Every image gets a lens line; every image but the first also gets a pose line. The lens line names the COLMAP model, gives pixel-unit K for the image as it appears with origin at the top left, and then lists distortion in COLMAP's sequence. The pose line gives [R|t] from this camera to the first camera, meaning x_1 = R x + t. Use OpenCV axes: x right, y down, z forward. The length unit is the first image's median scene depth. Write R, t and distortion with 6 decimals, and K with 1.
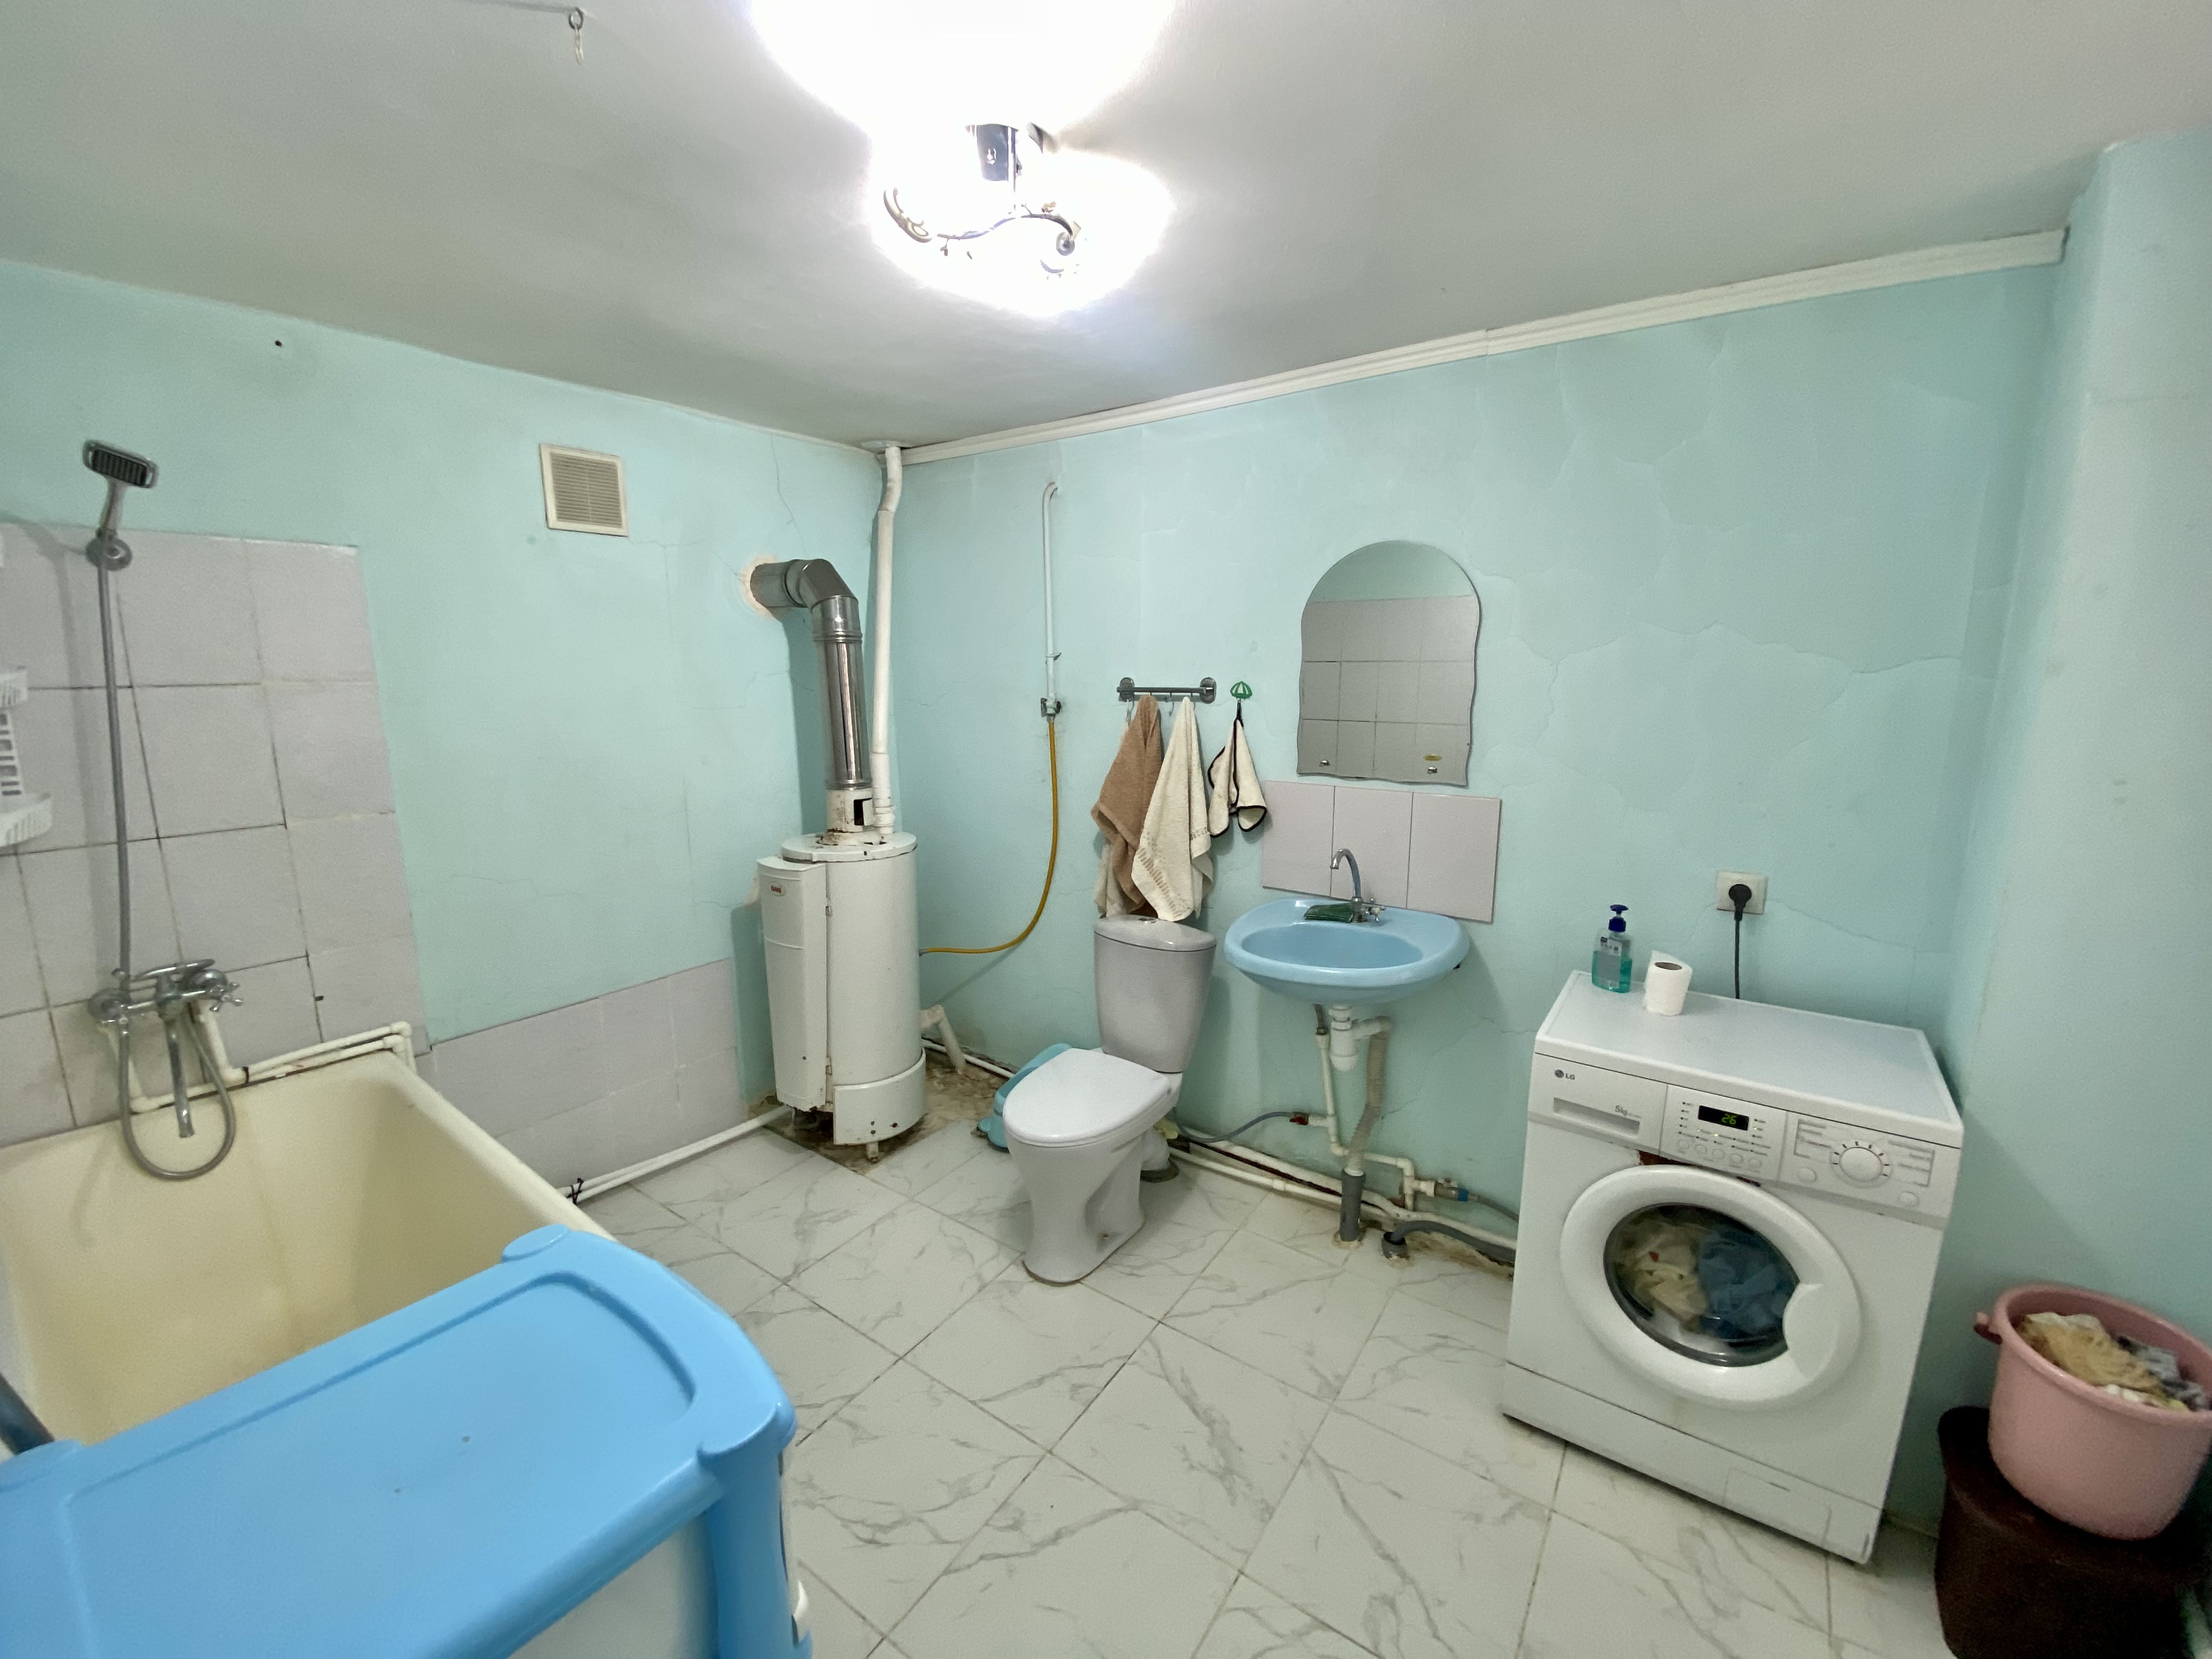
lens RADIAL K [[899.0, 0, 1118.0], [0, 899.0, 824.7], [0, 0, 1]] dist [0.005902, -0.014004]
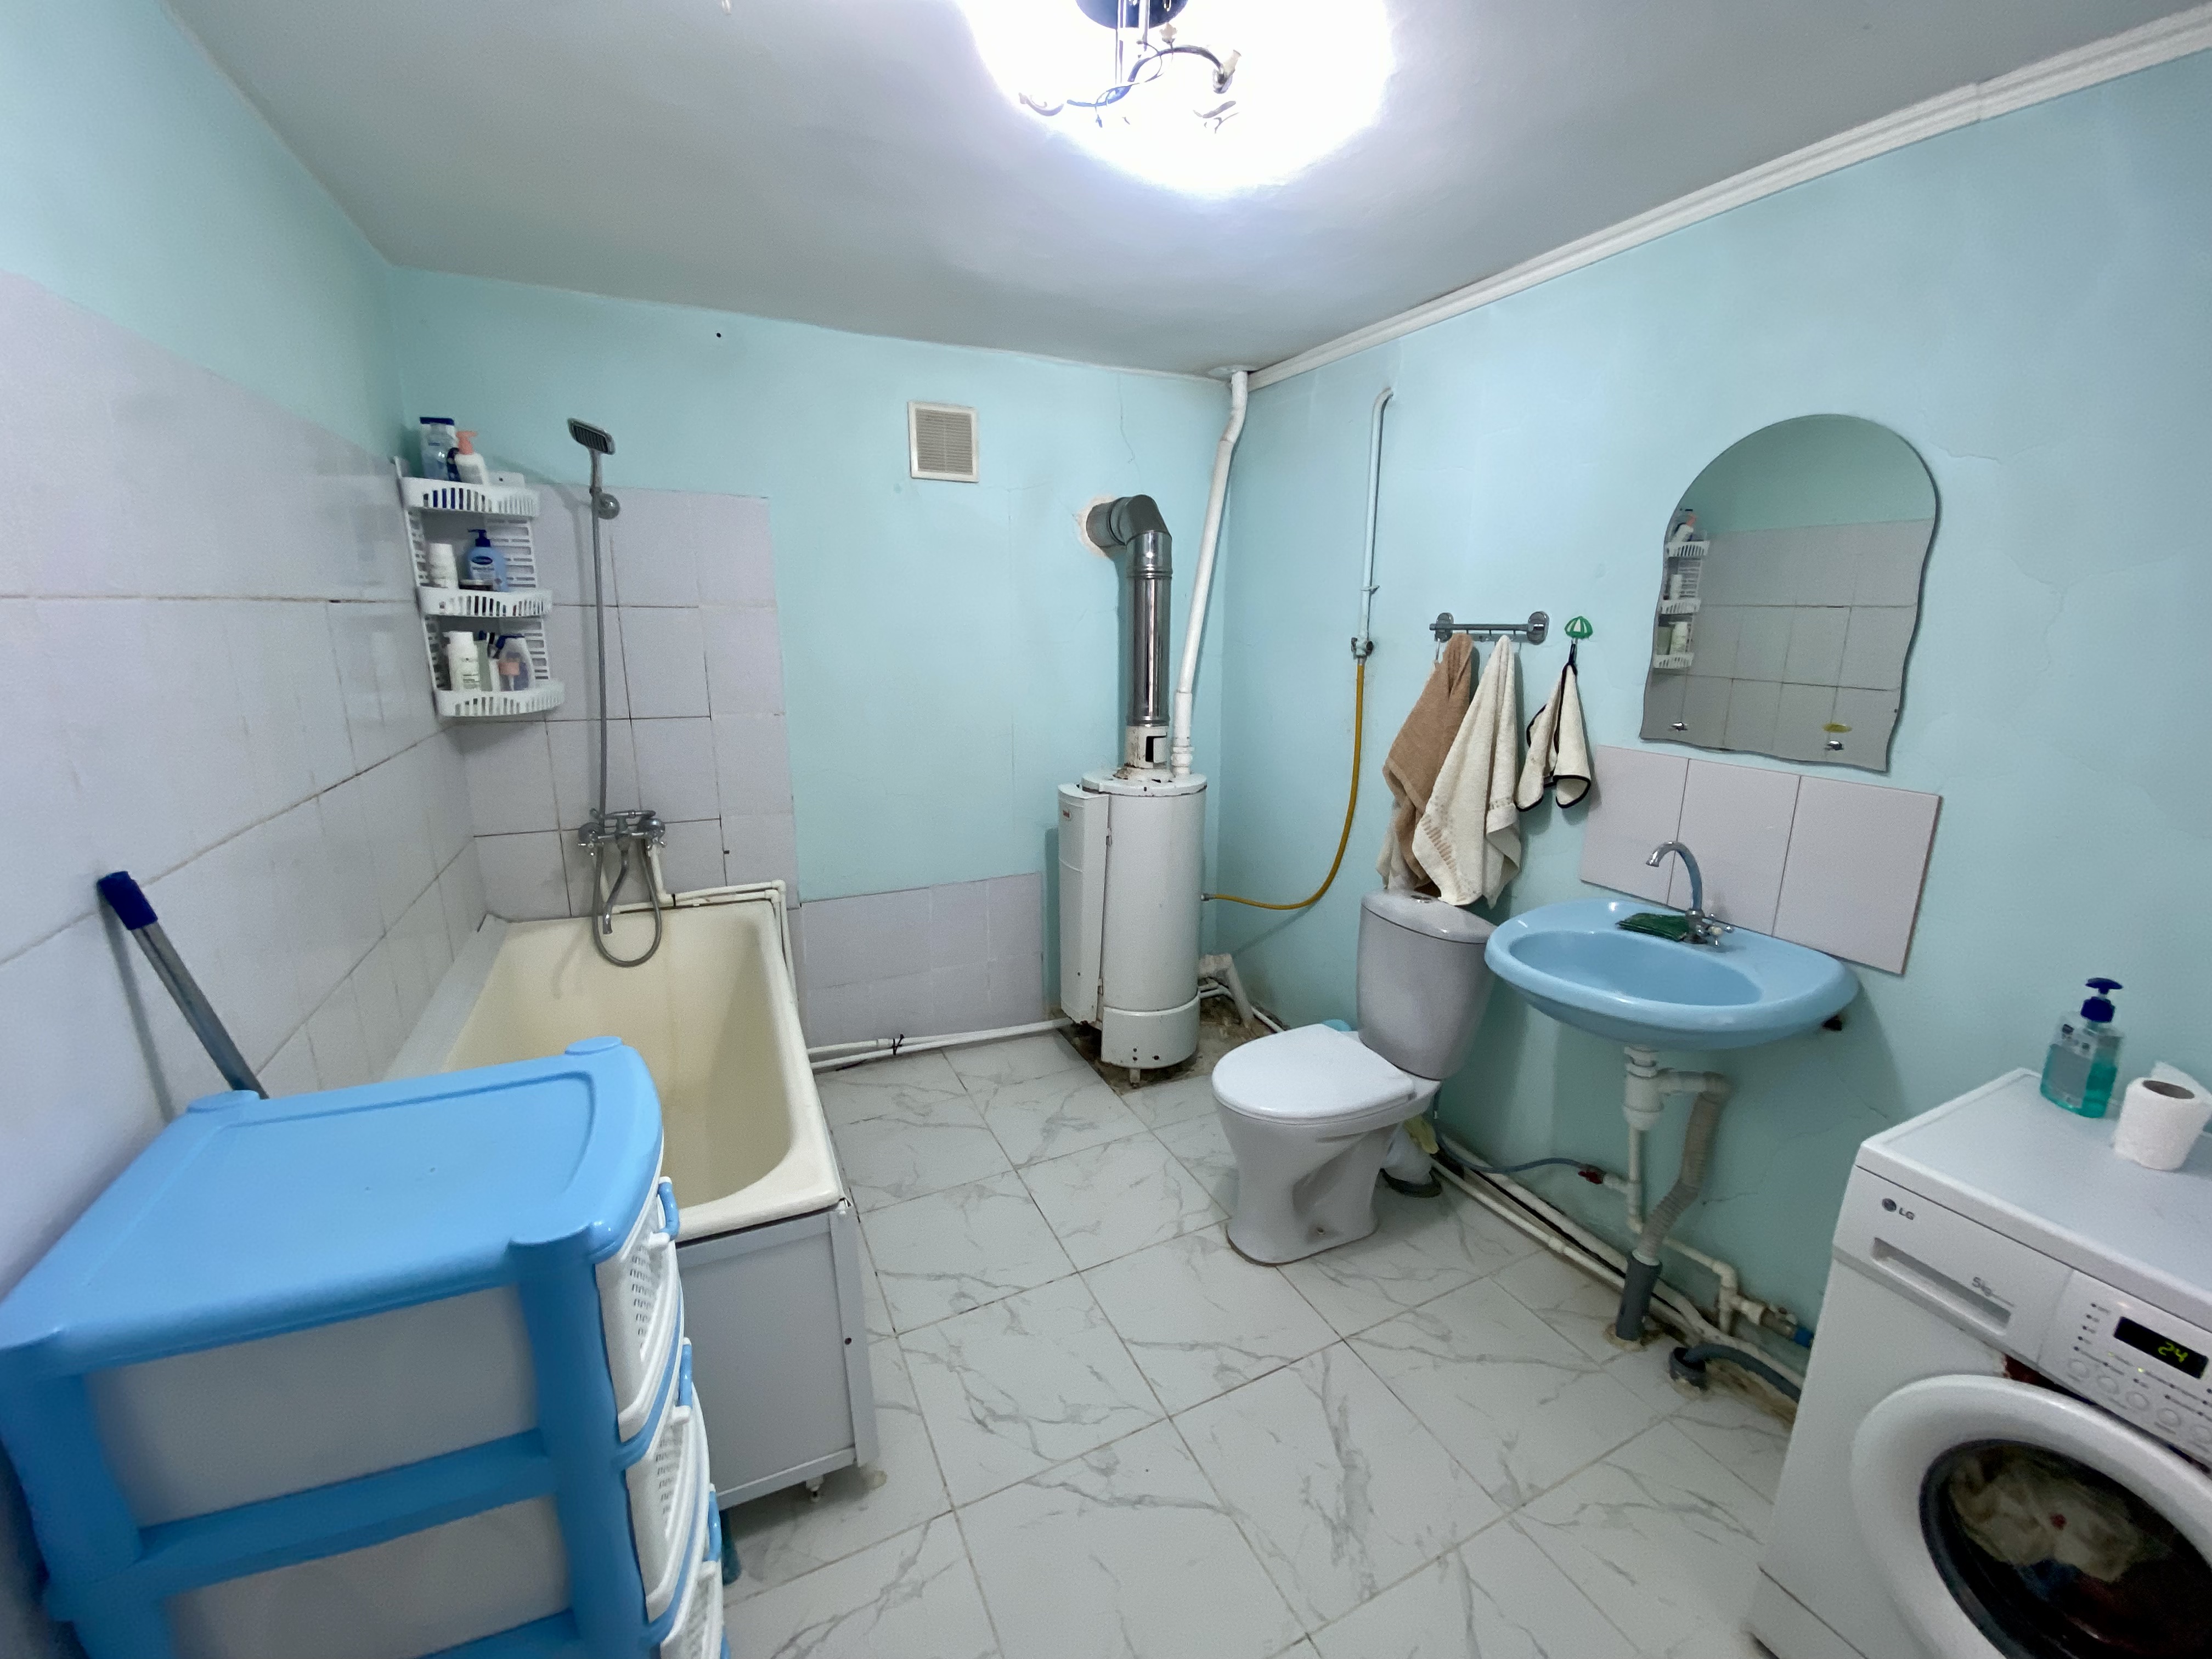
lens RADIAL K [[899.0, 0, 1022.9], [0, 899.0, 820.5], [0, 0, 1]] dist [0.005902, -0.014004]
pose [[0.867271, 0.122618, -0.482500, 0.125670], [-0.097322, 0.992252, 0.077232, 0.004211], [0.488232, -0.020023, 0.872484, 0.071544]]
